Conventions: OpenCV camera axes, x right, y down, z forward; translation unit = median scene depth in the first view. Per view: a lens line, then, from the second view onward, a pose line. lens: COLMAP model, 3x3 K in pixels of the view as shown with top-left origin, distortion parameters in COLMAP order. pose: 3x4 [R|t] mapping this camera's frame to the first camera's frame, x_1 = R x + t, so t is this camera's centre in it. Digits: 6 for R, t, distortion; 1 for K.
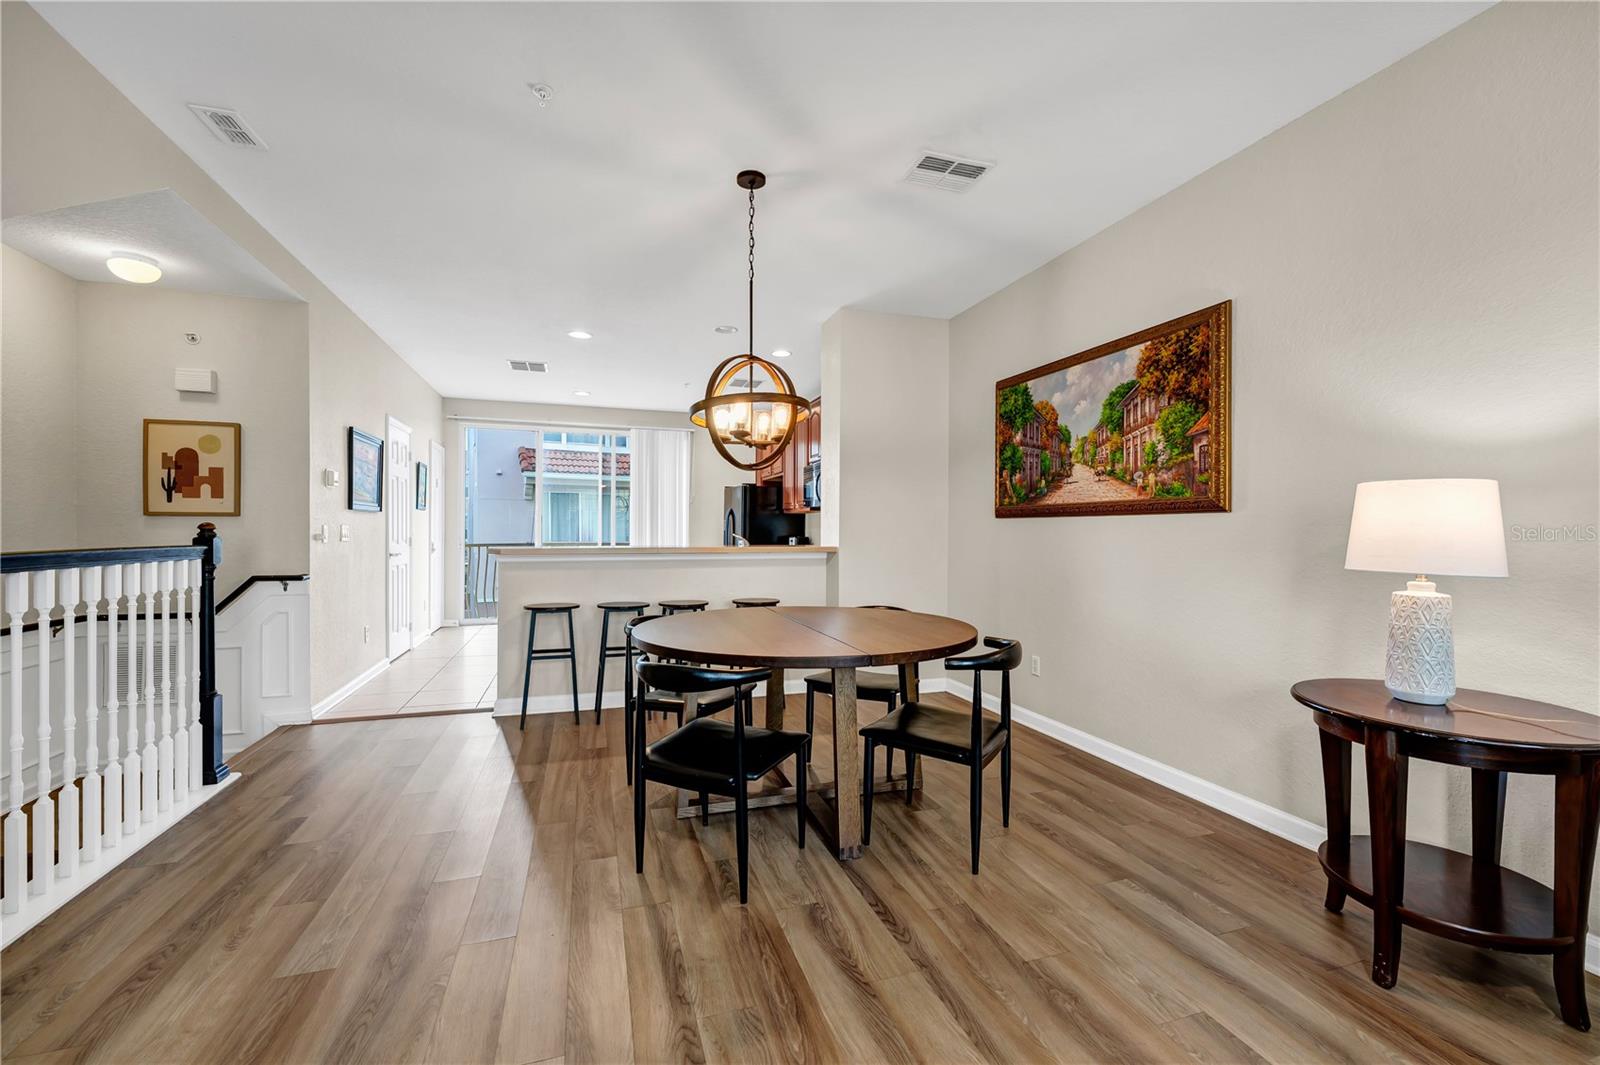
lens RADIAL K [[659.2, 0, 792.0], [0, 659.2, 534.3], [0, 0, 1]] dist [-0.001753, -0.000487]
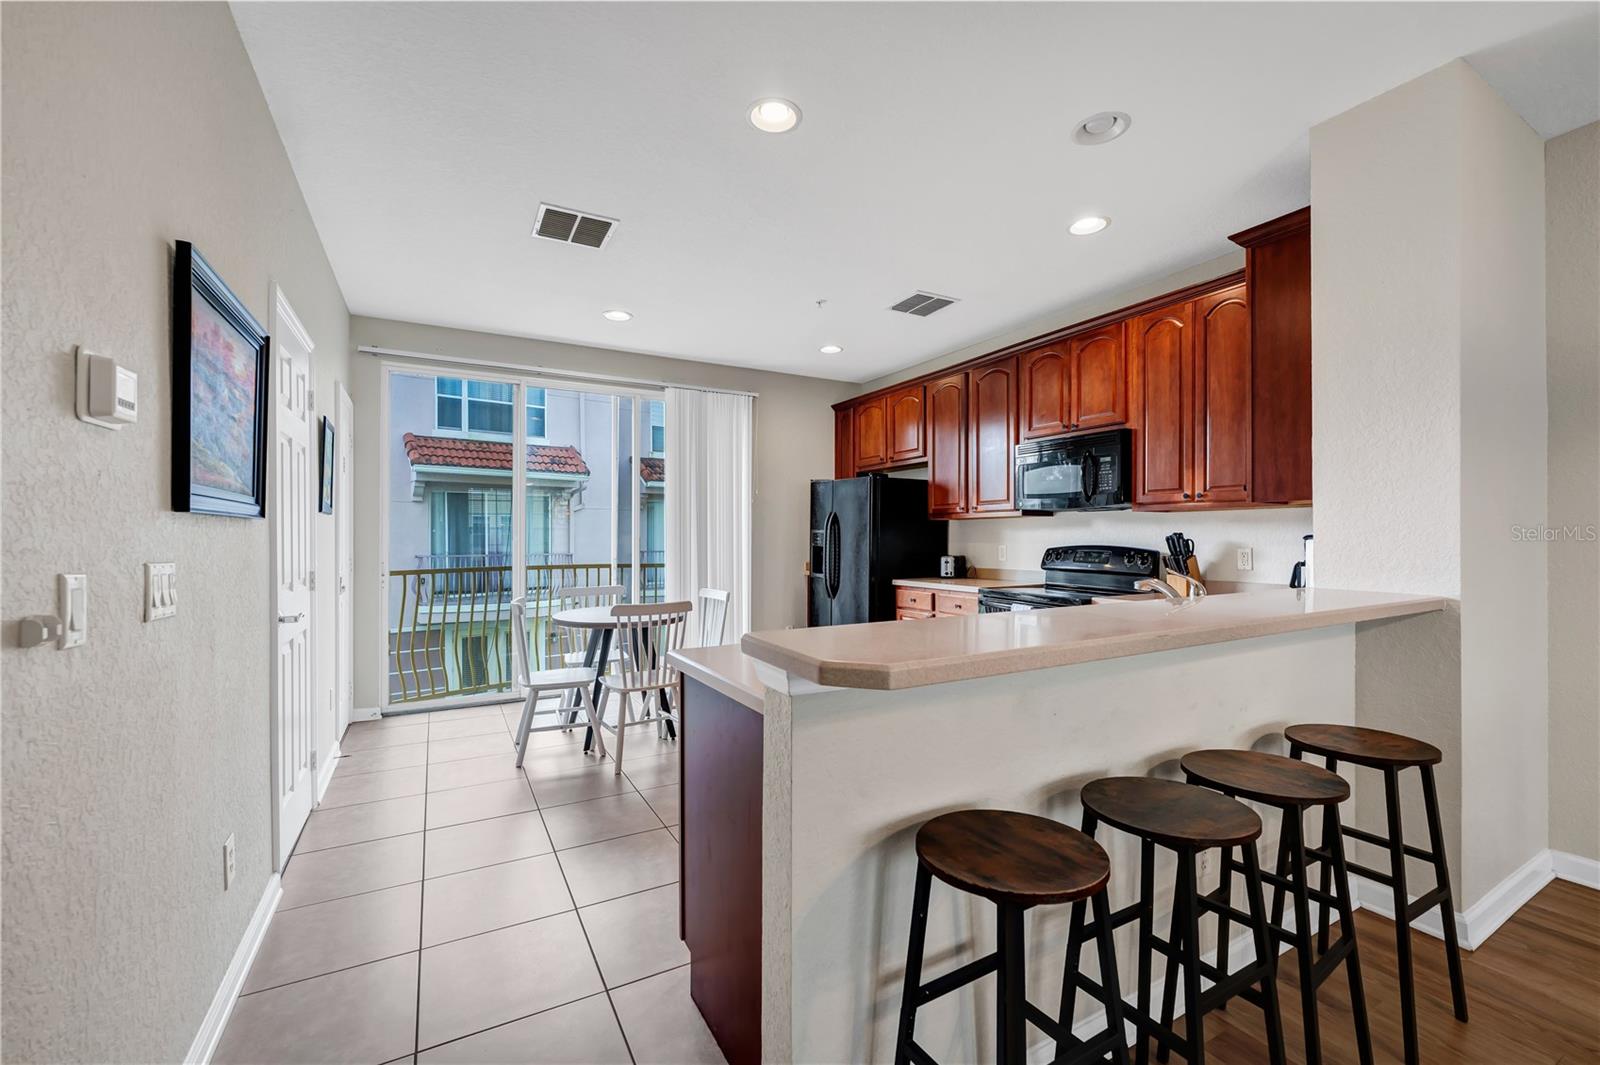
lens RADIAL K [[659.2, 0, 804.1], [0, 659.2, 535.5], [0, 0, 1]] dist [-0.001753, -0.000487]
pose [[0.981474, -0.010582, 0.191303, -0.315991], [0.011258, 0.999934, -0.002446, -0.016061], [-0.191265, 0.004554, 0.981528, 0.457464]]
